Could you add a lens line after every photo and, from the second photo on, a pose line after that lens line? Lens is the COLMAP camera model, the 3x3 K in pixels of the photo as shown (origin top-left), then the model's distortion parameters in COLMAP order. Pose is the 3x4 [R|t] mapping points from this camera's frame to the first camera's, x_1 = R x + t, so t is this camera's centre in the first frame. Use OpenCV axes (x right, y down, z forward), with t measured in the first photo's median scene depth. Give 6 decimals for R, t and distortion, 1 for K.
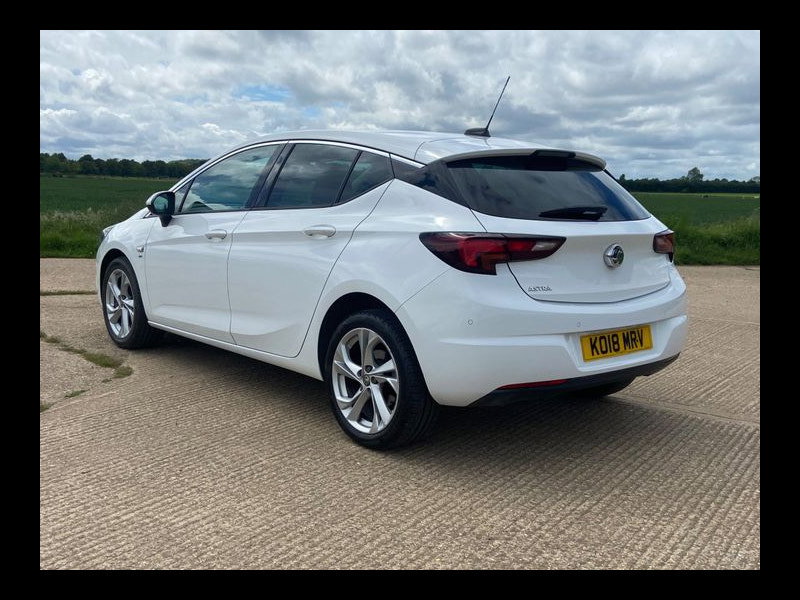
lens RADIAL K [[839.6, 0, 357.0], [0, 839.6, 299.7], [0, 0, 1]] dist [0.027461, 0.011981]
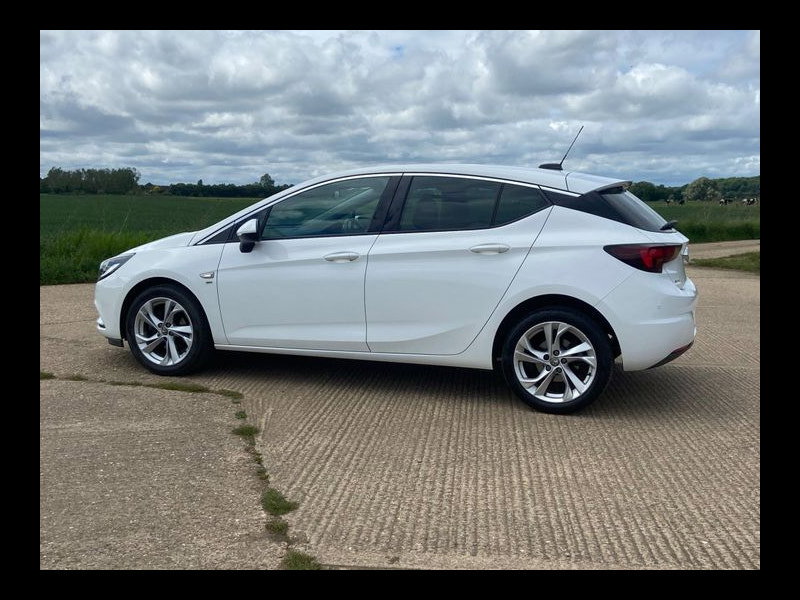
lens RADIAL K [[872.1, 0, 384.3], [0, 872.1, 300.4], [0, 0, 1]] dist [0.104956, -0.021561]
pose [[0.861152, -0.074385, 0.502875, -0.611087], [0.079609, 0.996764, 0.011112, -0.023730], [-0.502075, 0.030464, 0.864288, -0.024636]]
